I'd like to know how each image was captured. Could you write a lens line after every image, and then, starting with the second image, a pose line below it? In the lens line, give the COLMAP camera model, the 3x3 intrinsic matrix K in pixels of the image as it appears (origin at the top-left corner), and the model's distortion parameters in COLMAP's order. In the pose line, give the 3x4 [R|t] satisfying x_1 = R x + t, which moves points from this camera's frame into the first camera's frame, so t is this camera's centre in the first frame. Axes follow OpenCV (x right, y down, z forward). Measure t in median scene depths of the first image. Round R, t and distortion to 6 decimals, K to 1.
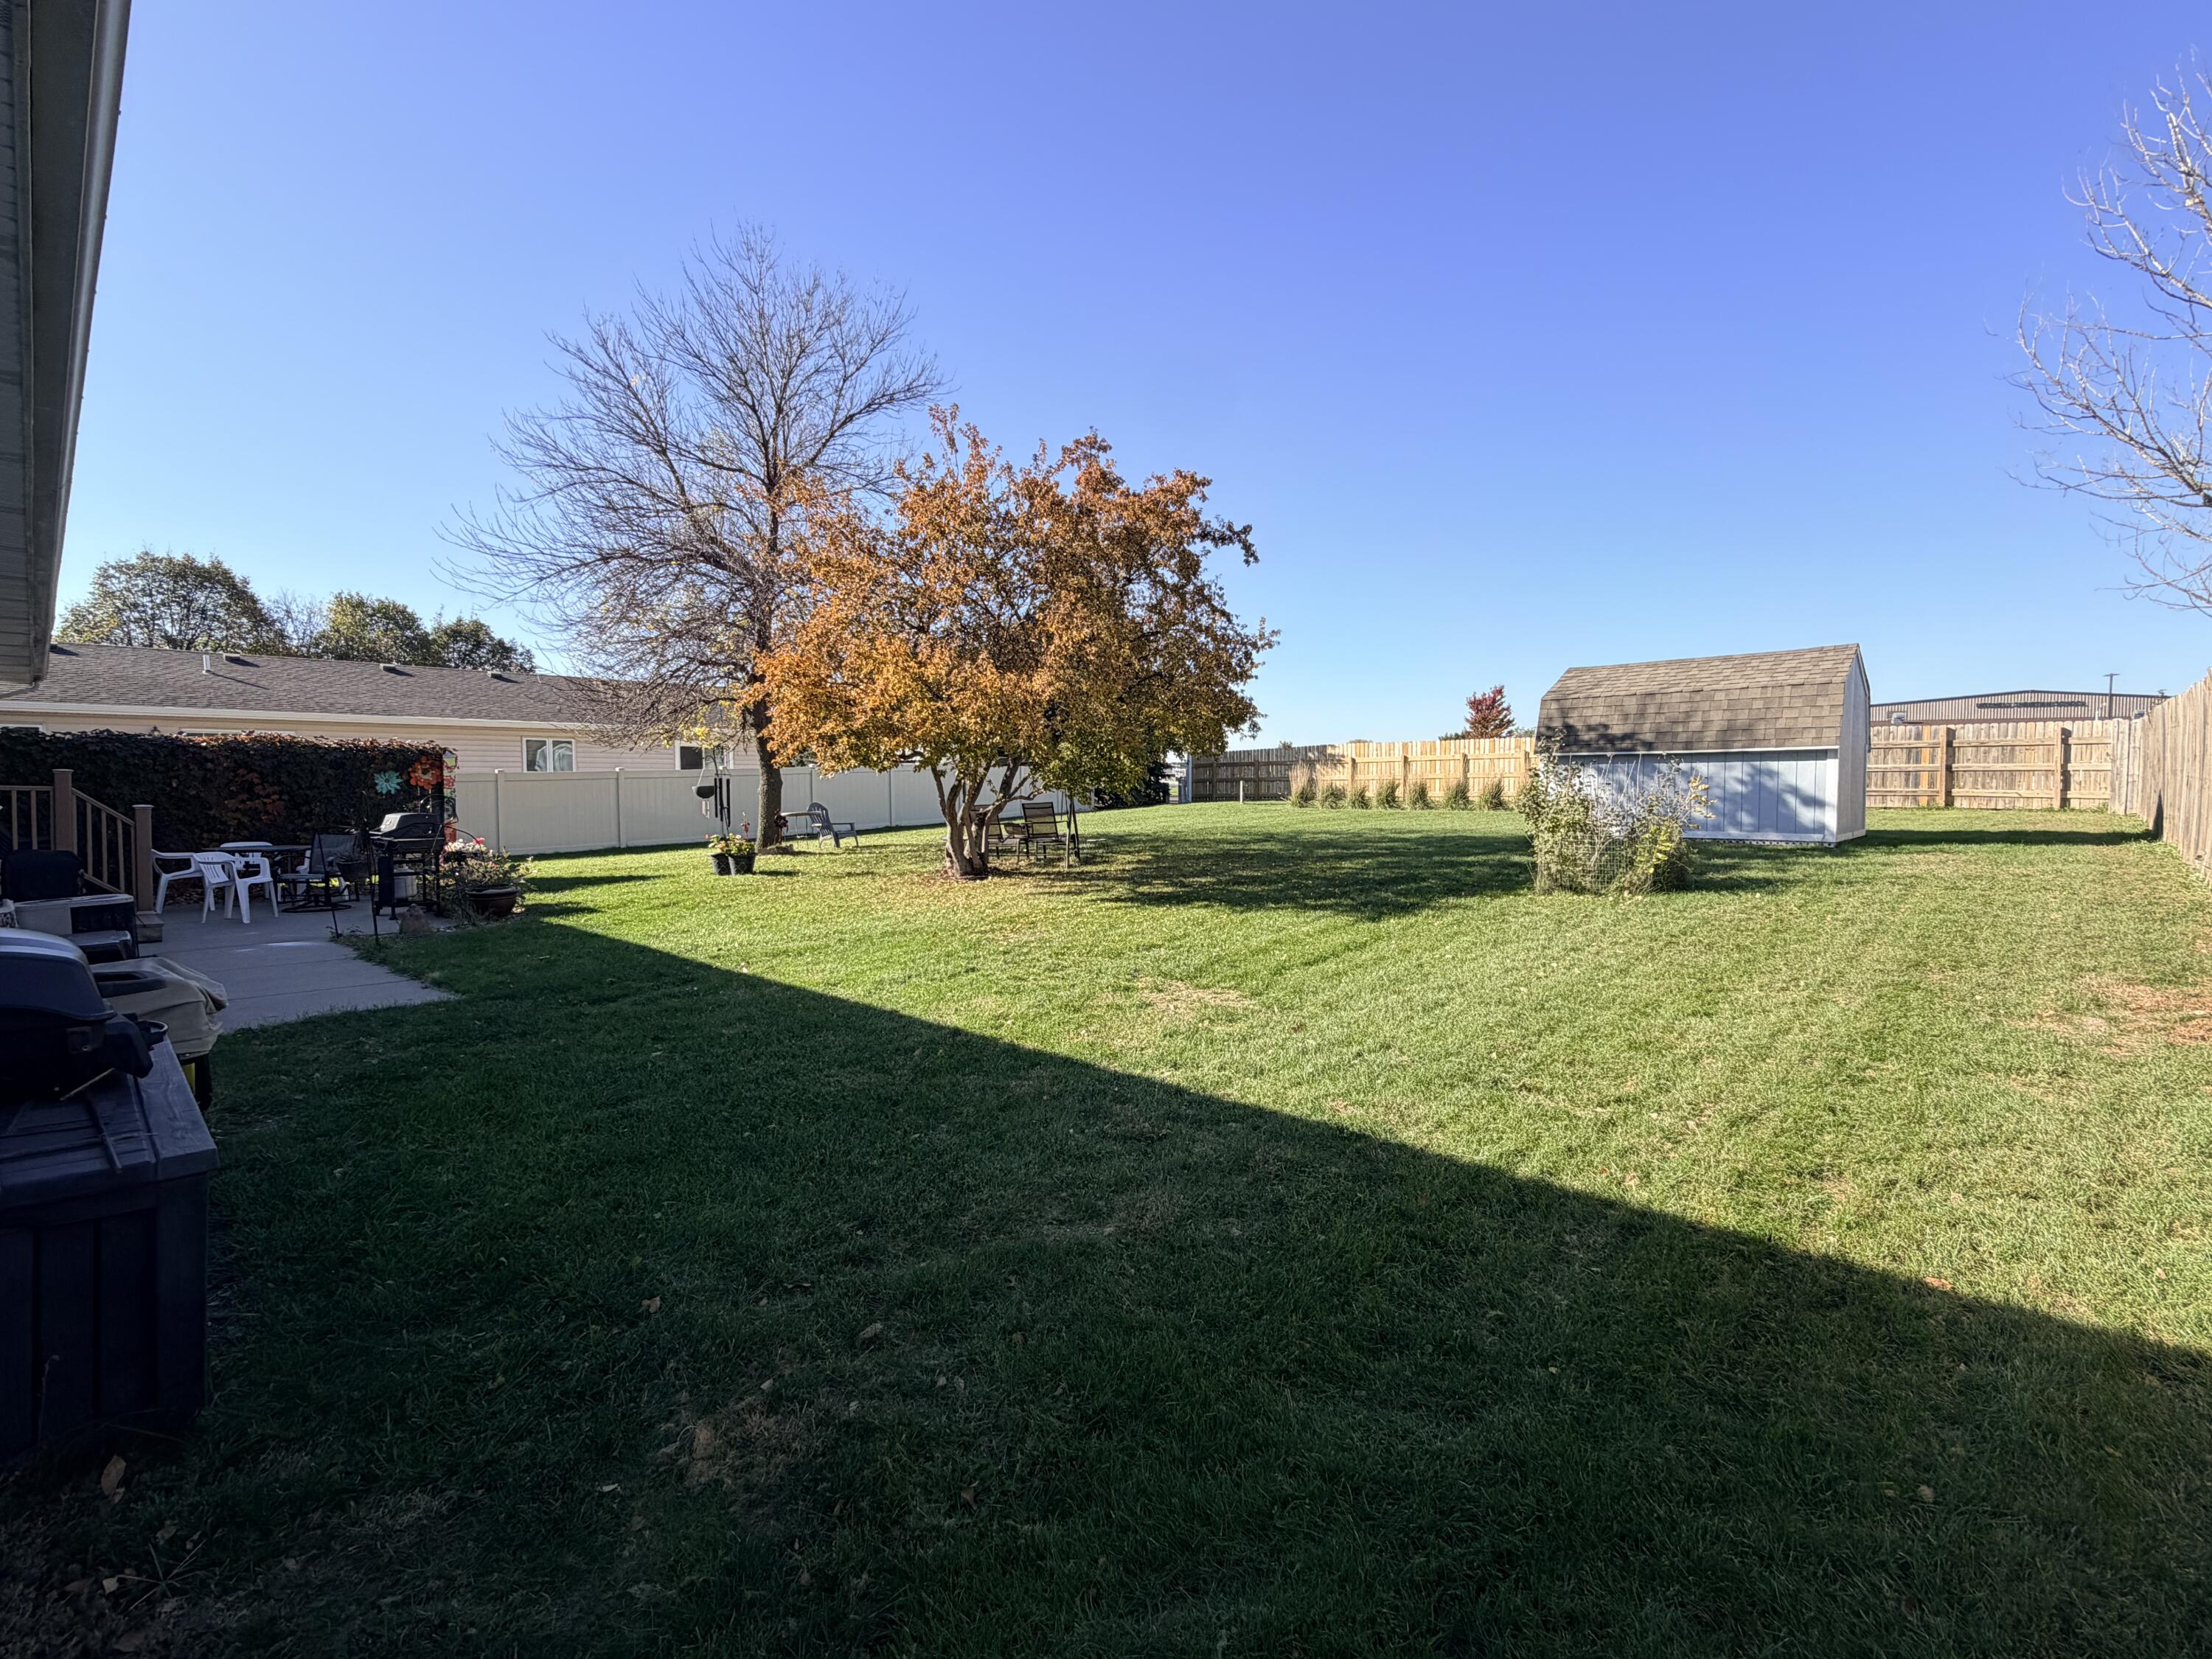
lens RADIAL K [[1015.9, 0, 1101.5], [0, 1015.9, 824.3], [0, 0, 1]] dist [0.001521, 0.000116]
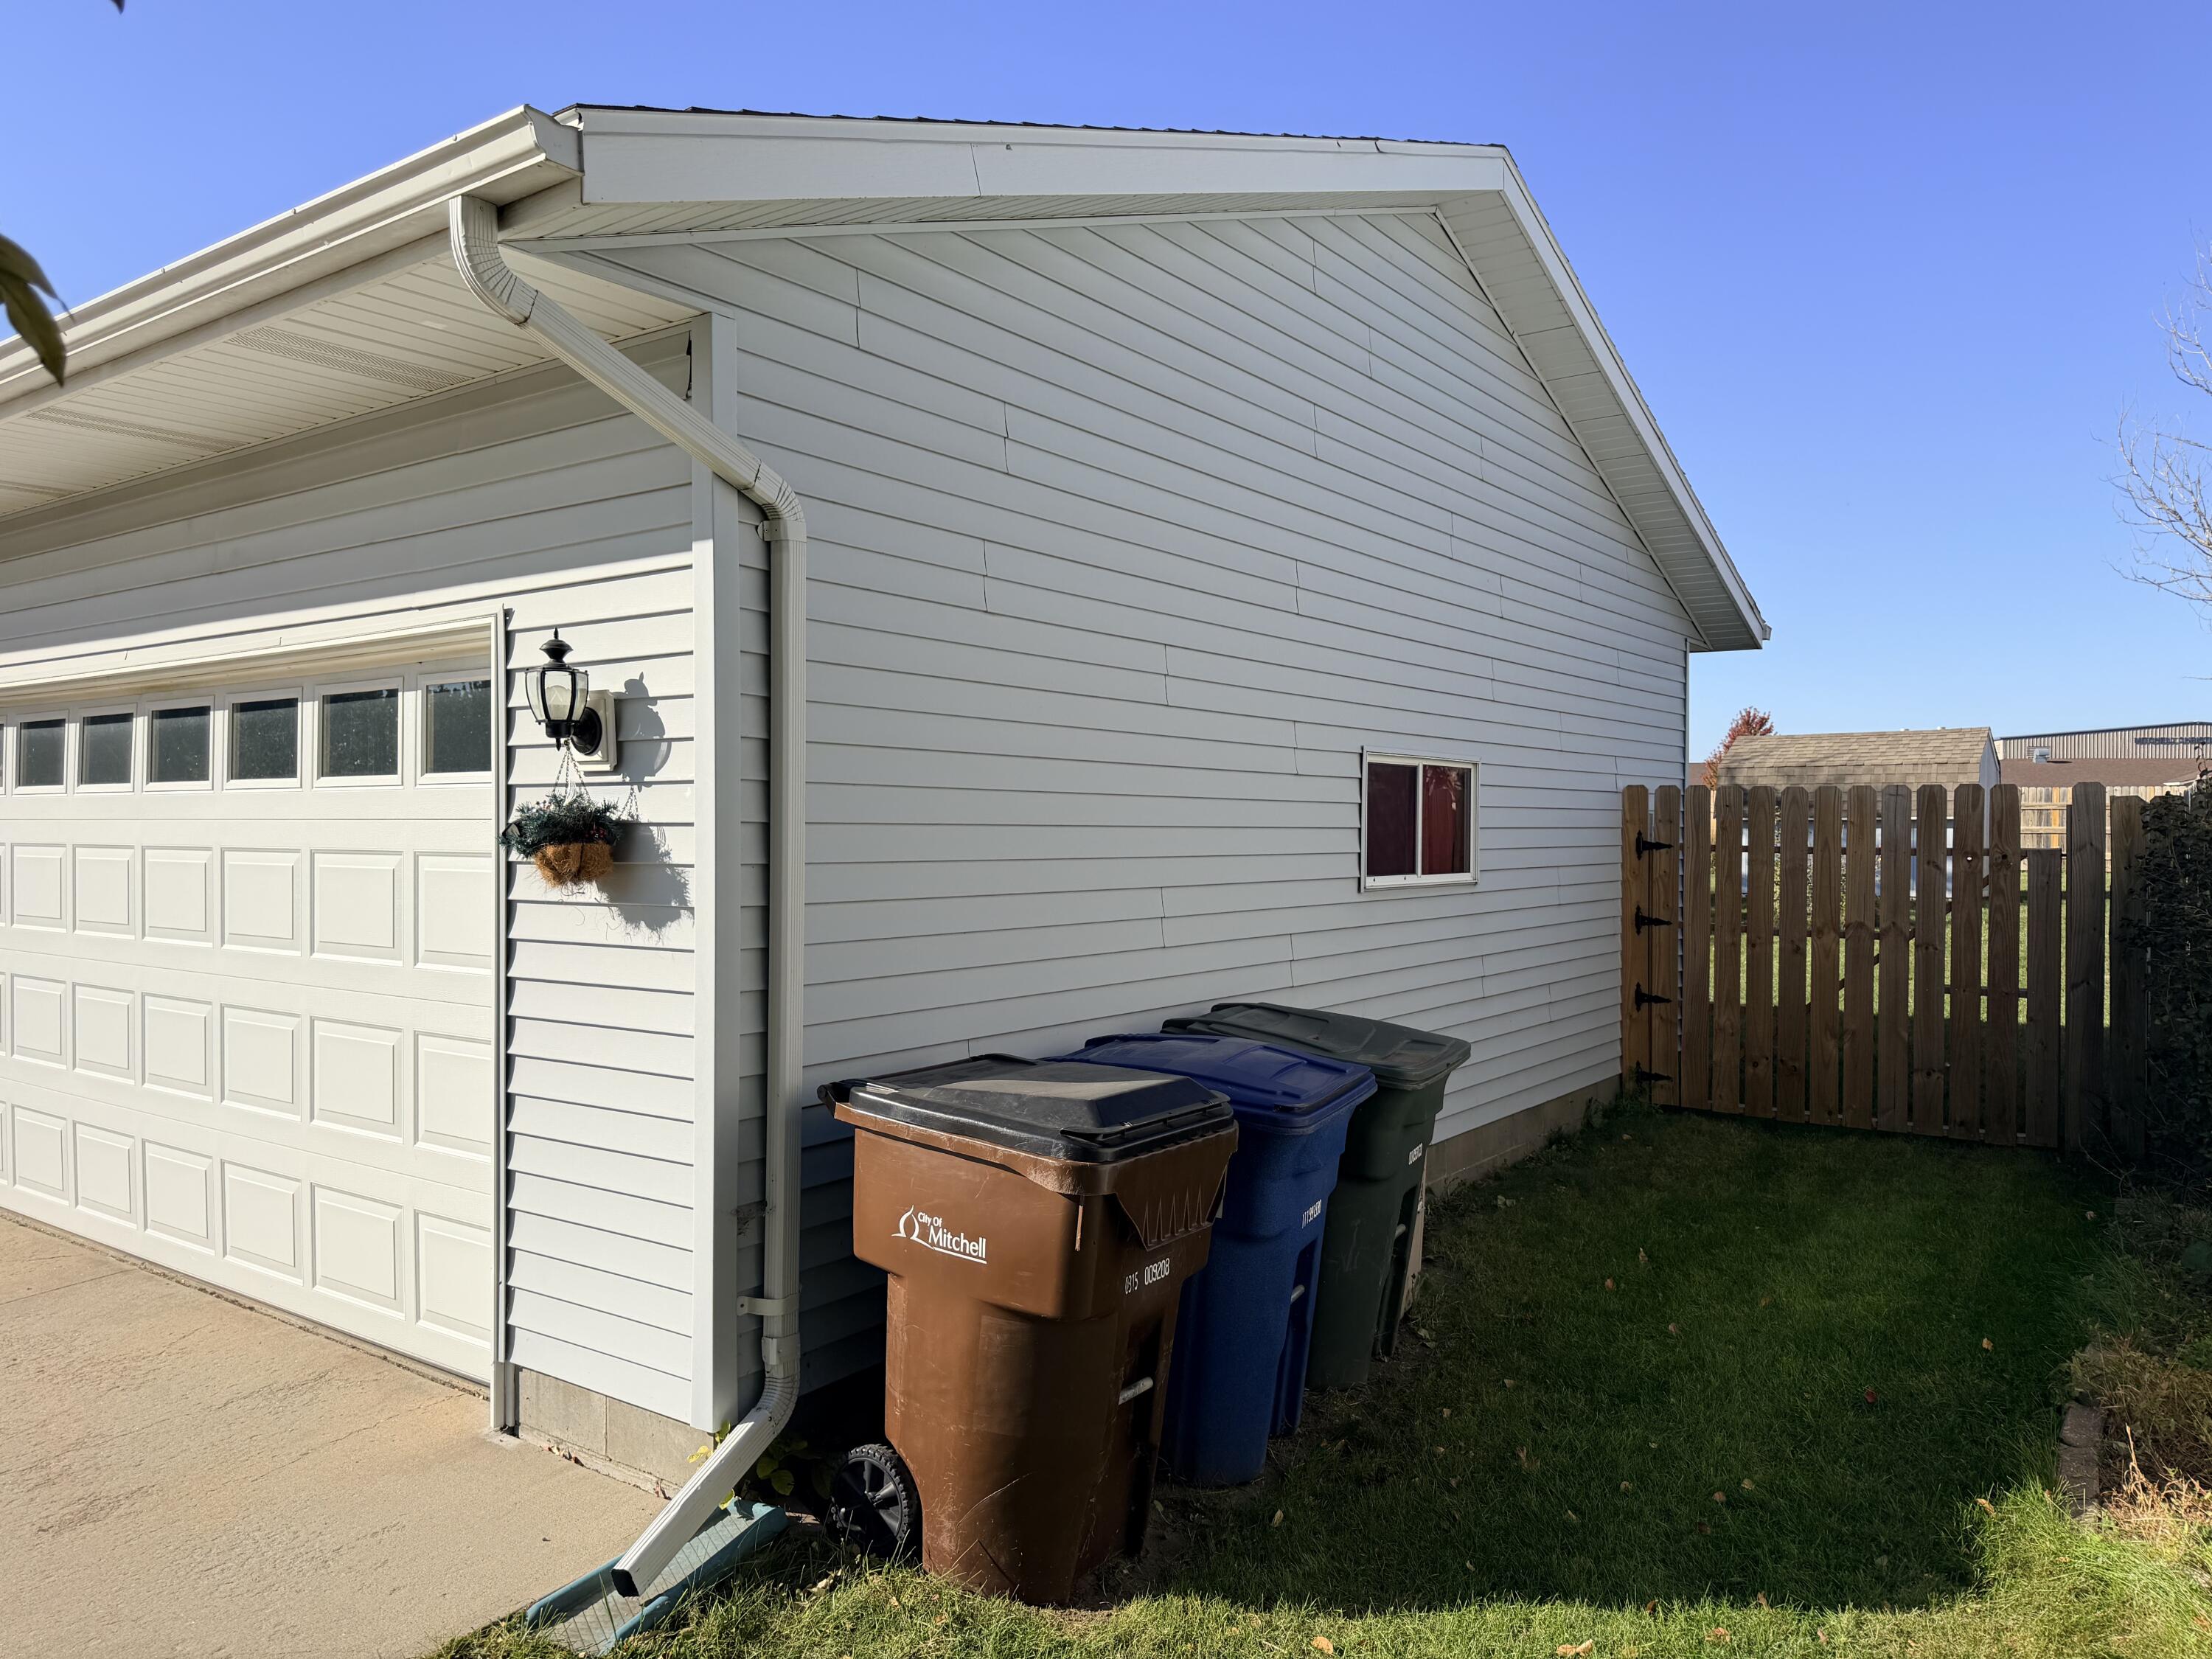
lens RADIAL K [[1566.9, 0, 1112.5], [0, 1566.9, 833.6], [0, 0, 1]] dist [0.012382, 0.003143]
pose [[0.991632, 0.010375, 0.128678, -0.435786], [-0.005605, 0.999285, -0.037379, 0.014505], [-0.128974, 0.036345, 0.990982, -0.588290]]
